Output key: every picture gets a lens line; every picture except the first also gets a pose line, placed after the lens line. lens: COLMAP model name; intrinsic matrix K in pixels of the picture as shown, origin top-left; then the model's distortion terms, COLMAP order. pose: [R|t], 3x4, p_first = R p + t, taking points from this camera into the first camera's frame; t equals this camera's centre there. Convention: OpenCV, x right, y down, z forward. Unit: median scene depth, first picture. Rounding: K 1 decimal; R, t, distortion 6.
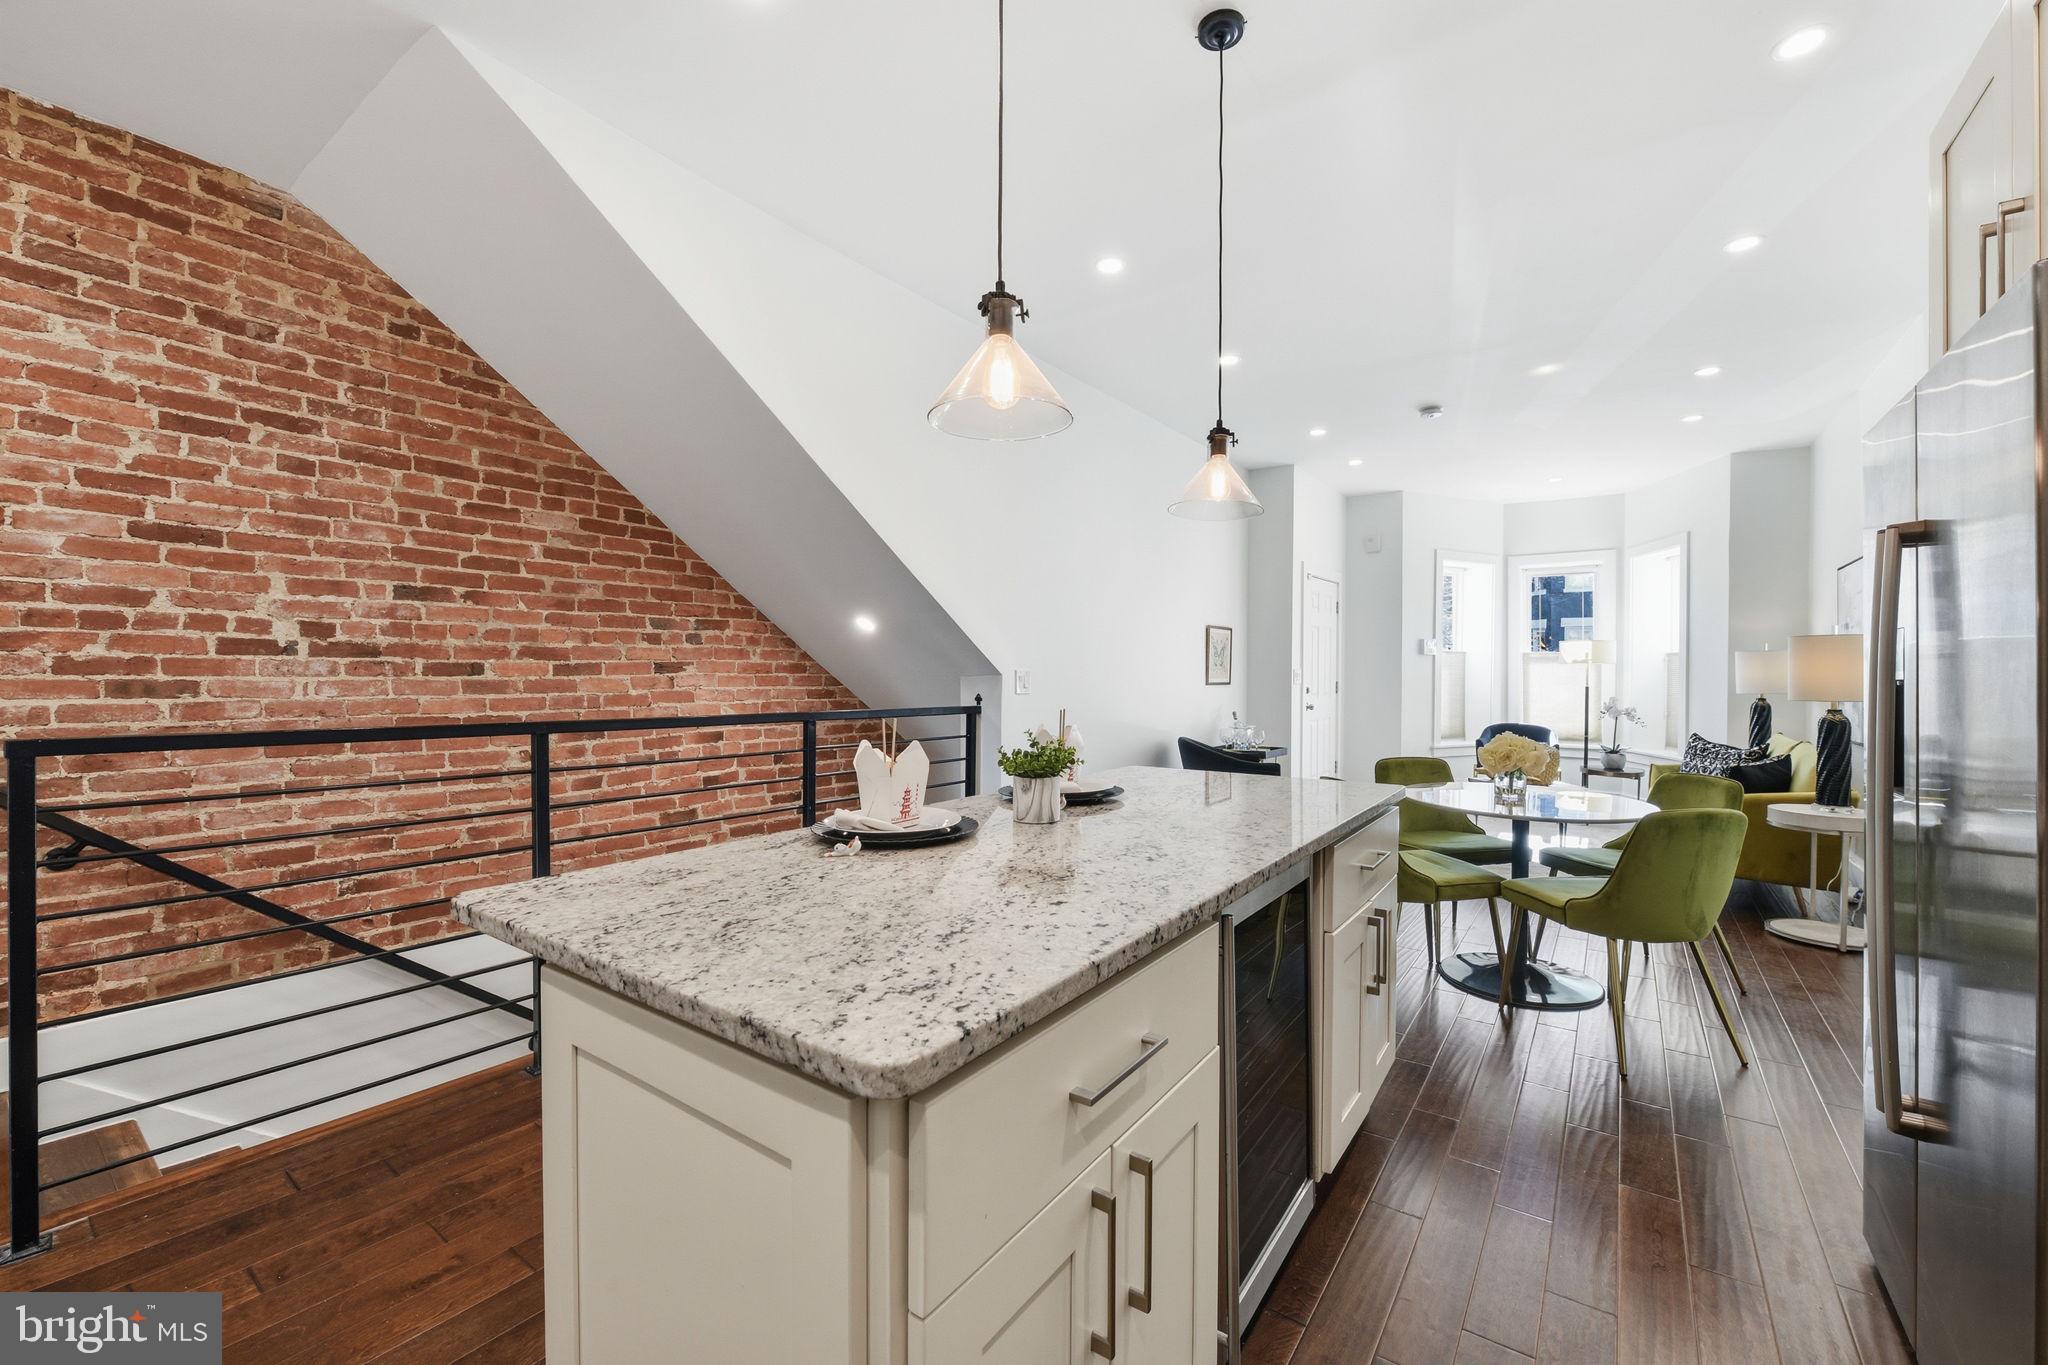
lens RADIAL K [[826.8, 0, 1031.7], [0, 826.8, 681.9], [0, 0, 1]] dist [-0.006476, 0.000284]
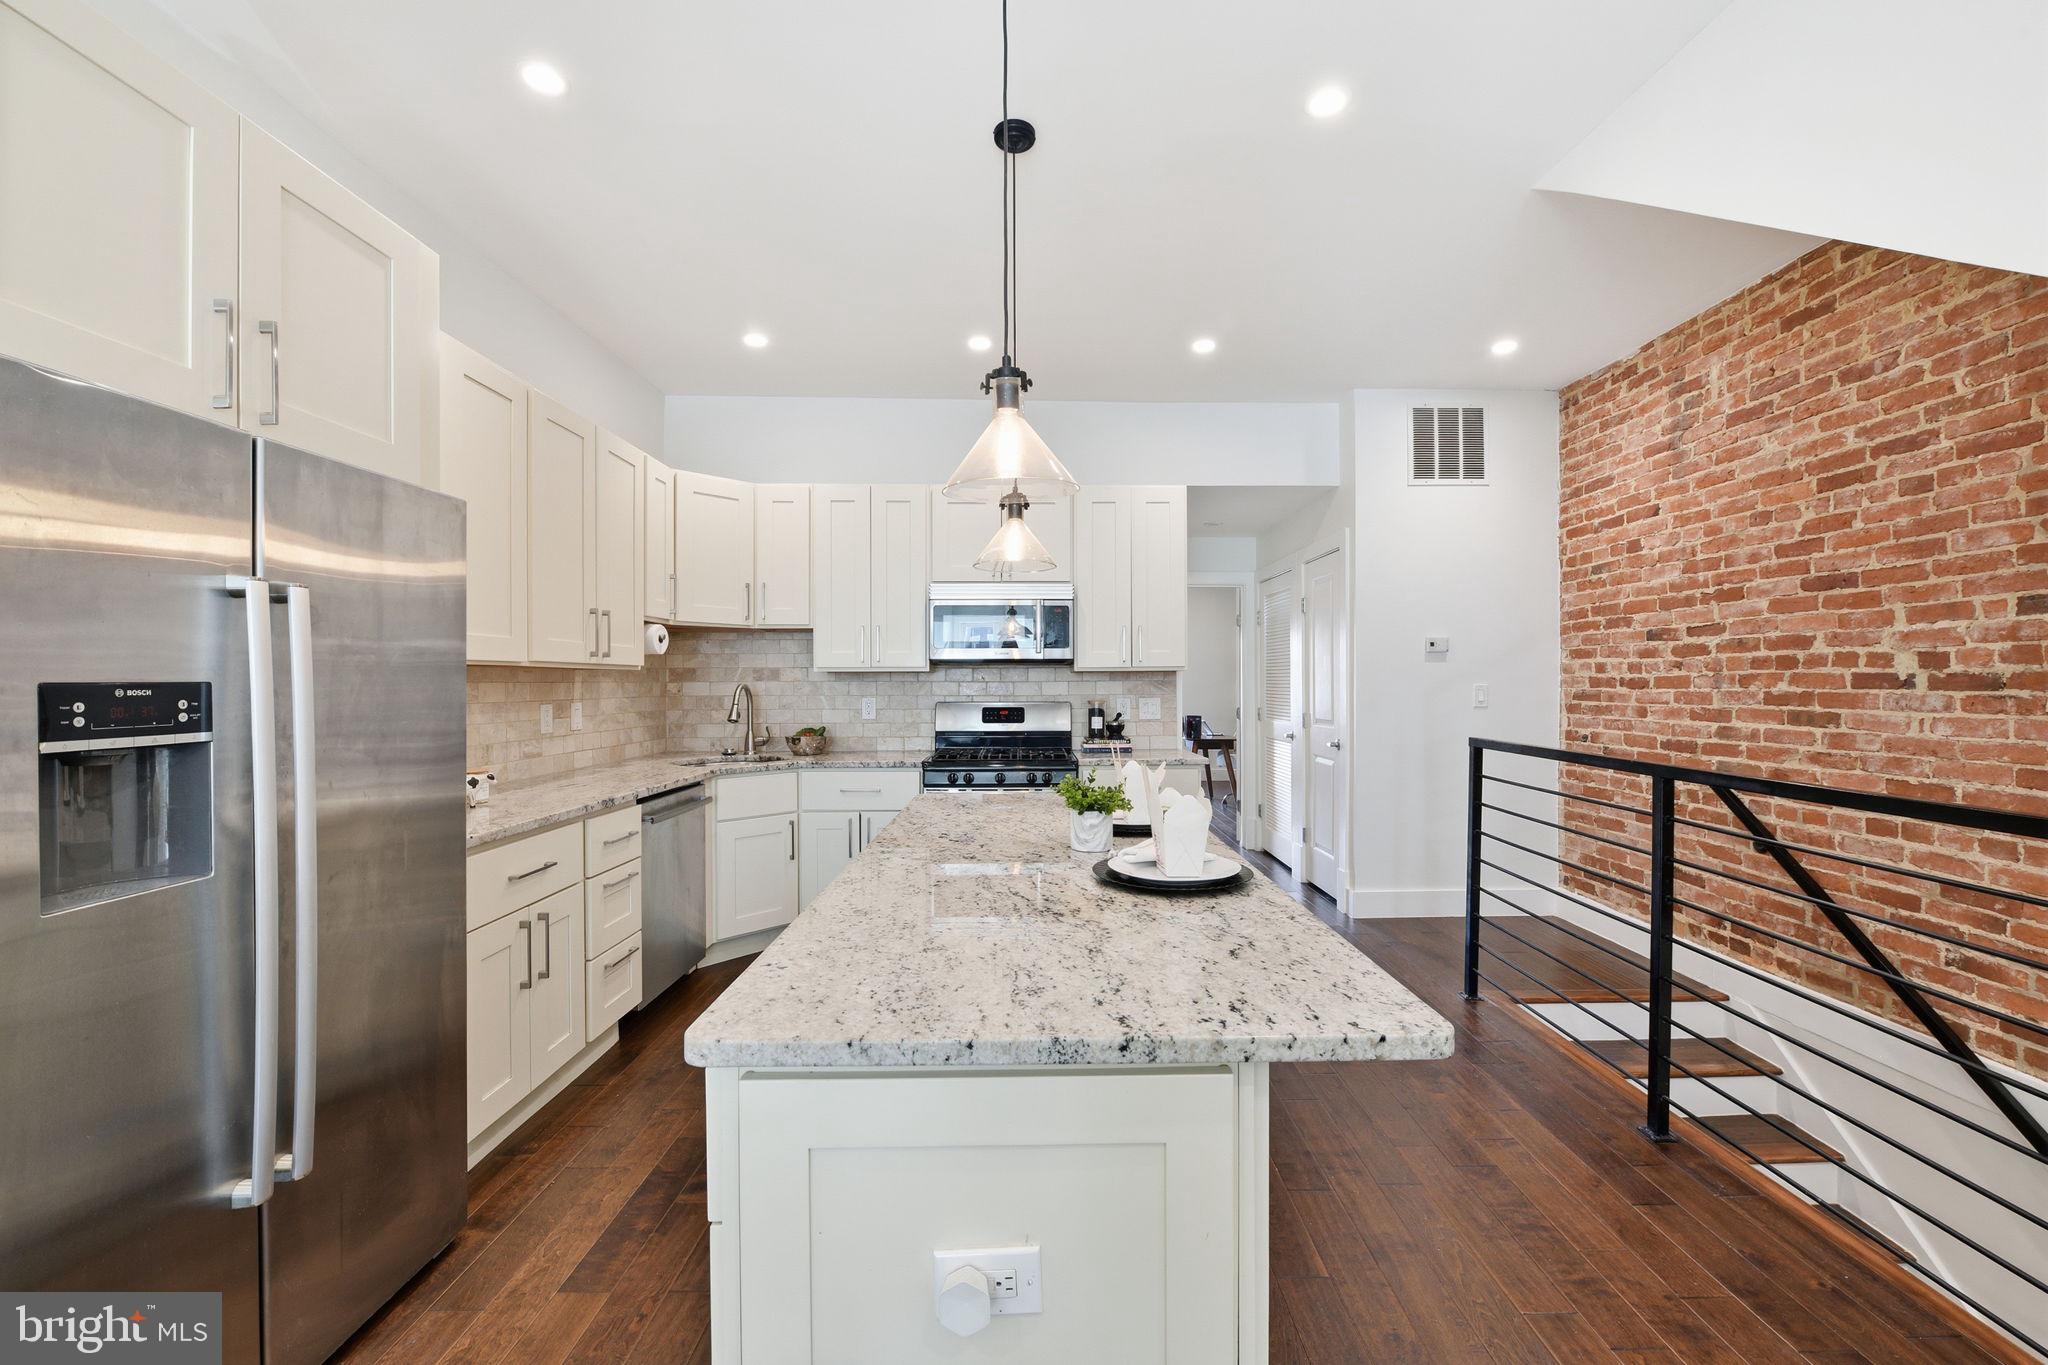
lens RADIAL K [[826.8, 0, 1032.0], [0, 826.8, 687.9], [0, 0, 1]] dist [-0.006476, 0.000284]
pose [[-0.813915, 0.004551, -0.580966, 0.463674], [-0.002925, 0.999925, 0.011930, -0.041660], [0.580976, 0.011409, -0.813840, 1.177062]]
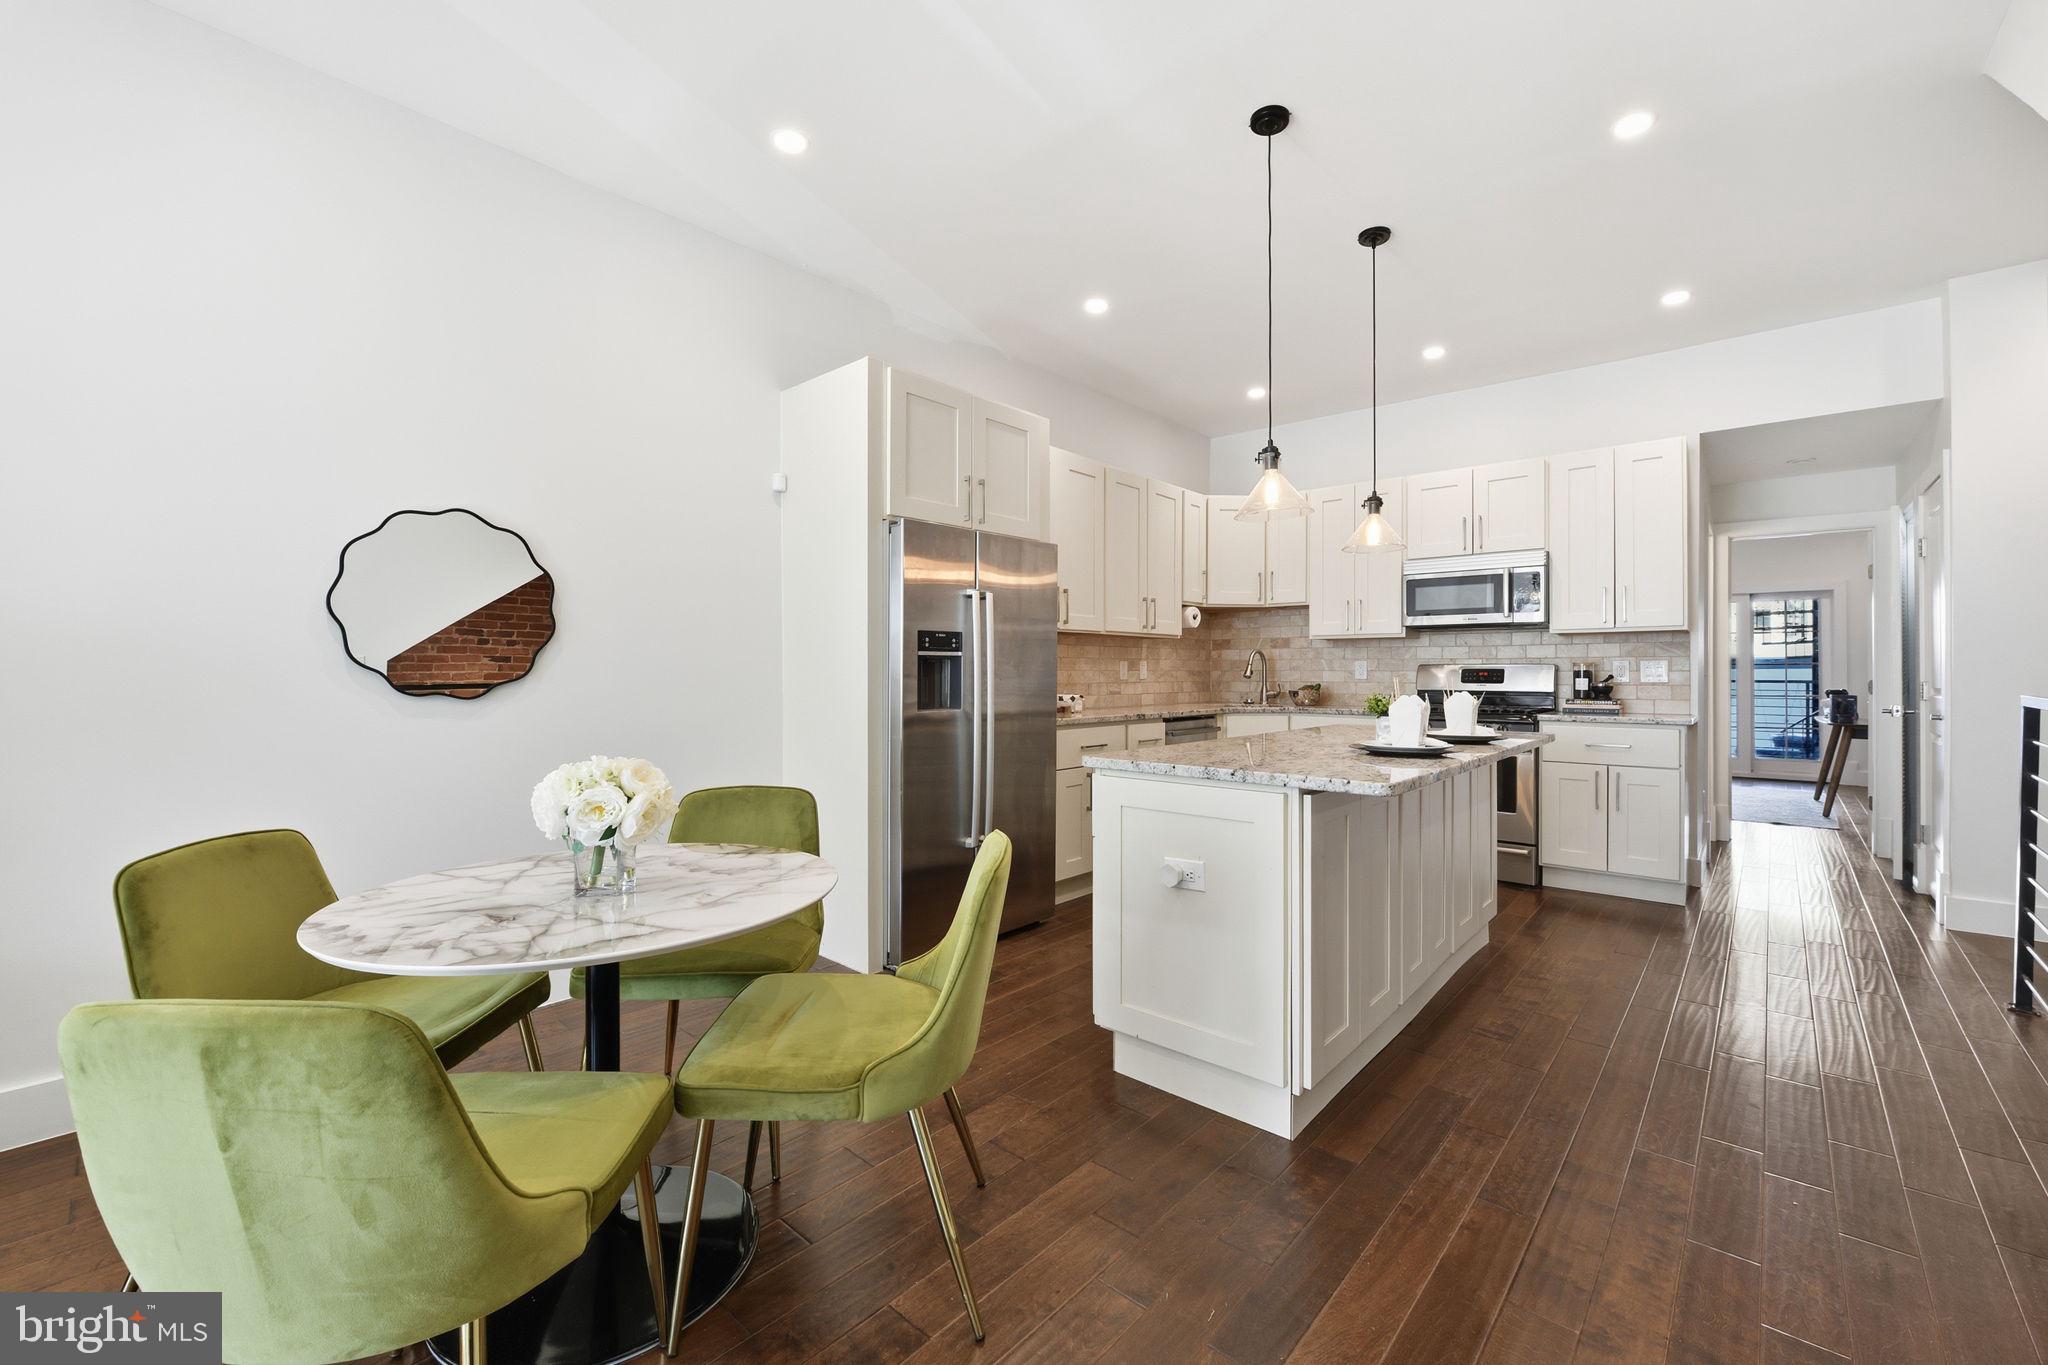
lens RADIAL K [[826.8, 0, 1030.5], [0, 826.8, 683.0], [0, 0, 1]] dist [-0.006476, 0.000284]
pose [[-0.993871, -0.004187, 0.110467, 0.343887], [-0.001900, 0.999782, 0.020794, 0.009846], [-0.110530, 0.020456, -0.993662, 1.689870]]
